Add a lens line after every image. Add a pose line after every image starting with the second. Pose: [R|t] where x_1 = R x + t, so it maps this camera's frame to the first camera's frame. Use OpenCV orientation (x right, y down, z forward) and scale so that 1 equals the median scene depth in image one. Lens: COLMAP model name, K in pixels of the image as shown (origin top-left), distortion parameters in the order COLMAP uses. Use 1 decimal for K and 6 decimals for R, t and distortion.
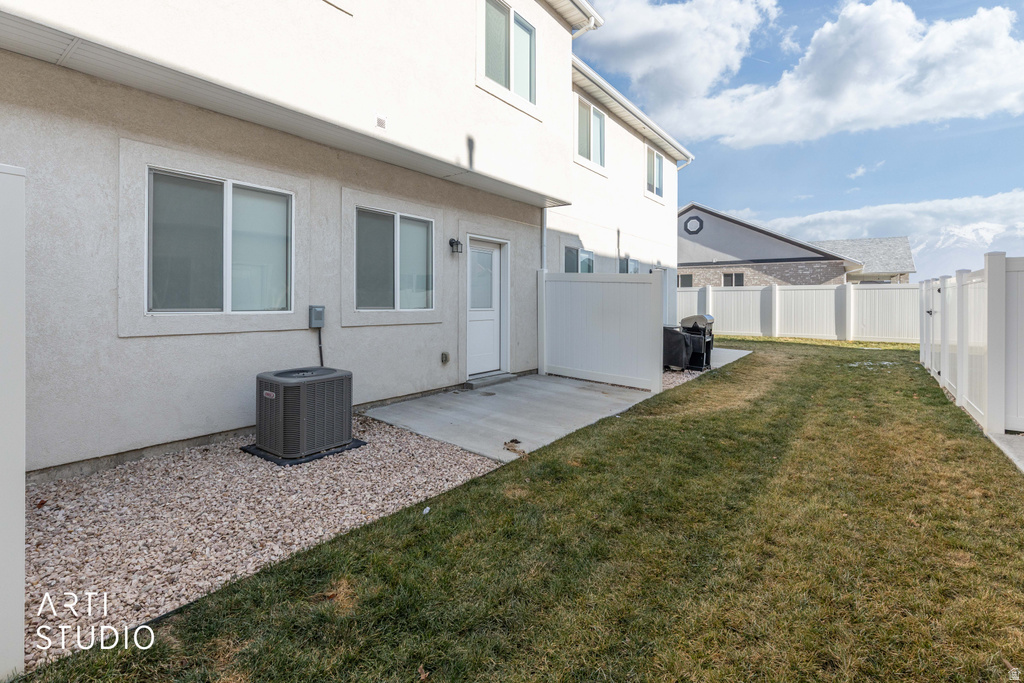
lens RADIAL K [[459.6, 0, 509.4], [0, 459.6, 292.7], [0, 0, 1]] dist [0.004896, -0.000090]
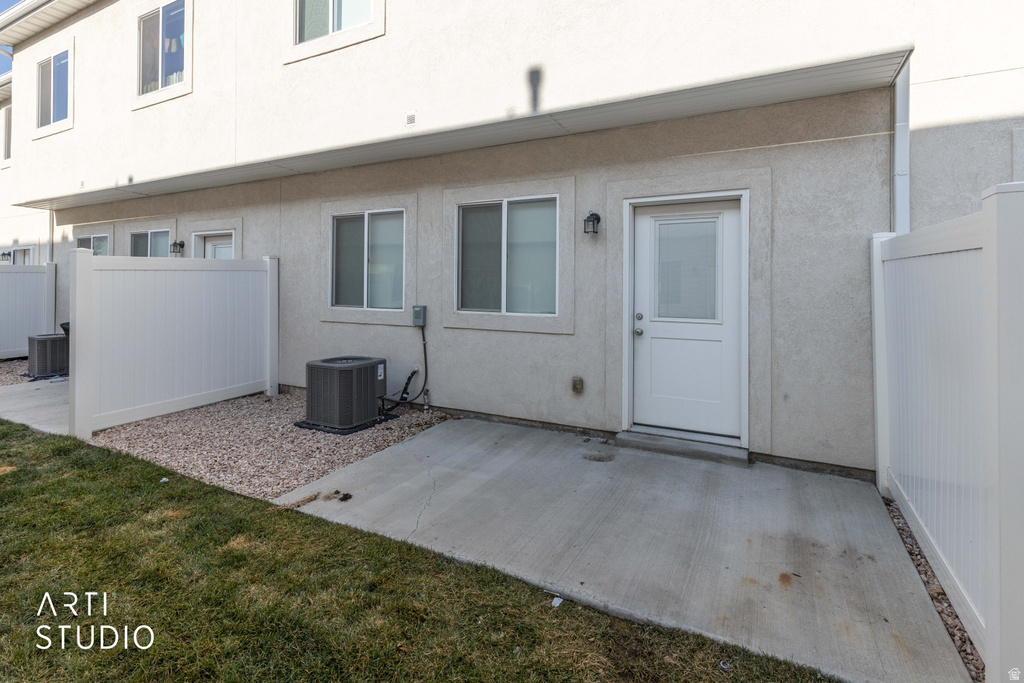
lens RADIAL K [[459.6, 0, 509.4], [0, 459.6, 292.7], [0, 0, 1]] dist [0.004896, -0.000090]
pose [[0.195525, -0.009634, -0.980651, 0.605736], [0.001269, 0.999953, -0.009570, 0.007067], [0.980698, 0.000626, 0.195529, 0.860839]]
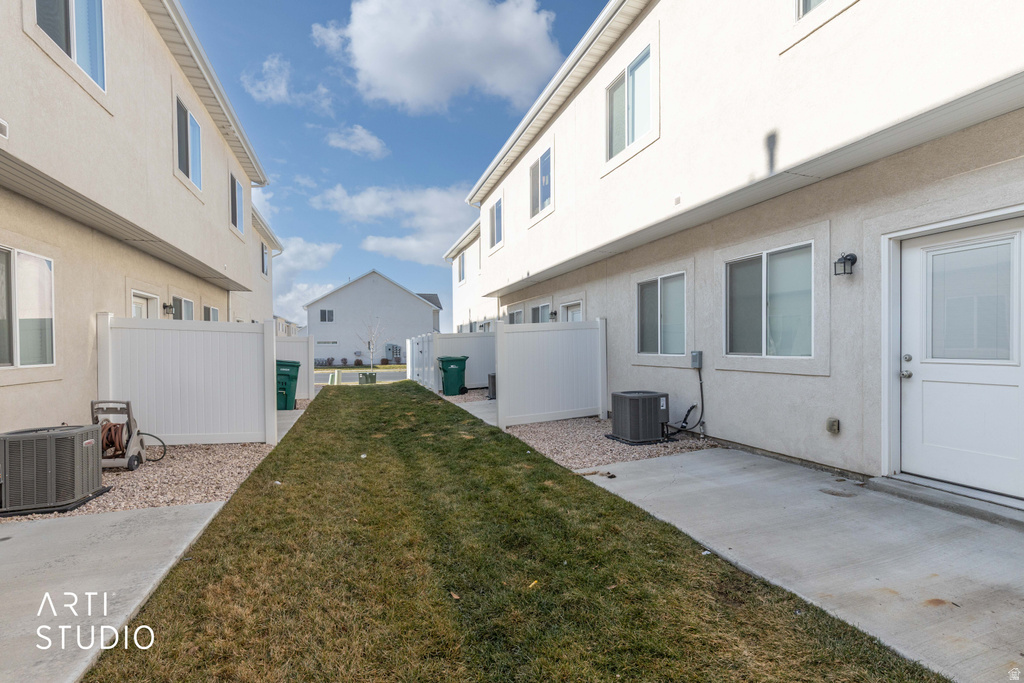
lens RADIAL K [[456.1, 0, 511.4], [0, 456.1, 355.6], [0, 0, 1]] dist [0.001095, -0.000111]
pose [[-0.555470, 0.008979, -0.831488, 0.827989], [0.012642, 0.999917, 0.002352, 0.027068], [0.831440, -0.009206, -0.555538, 1.109989]]
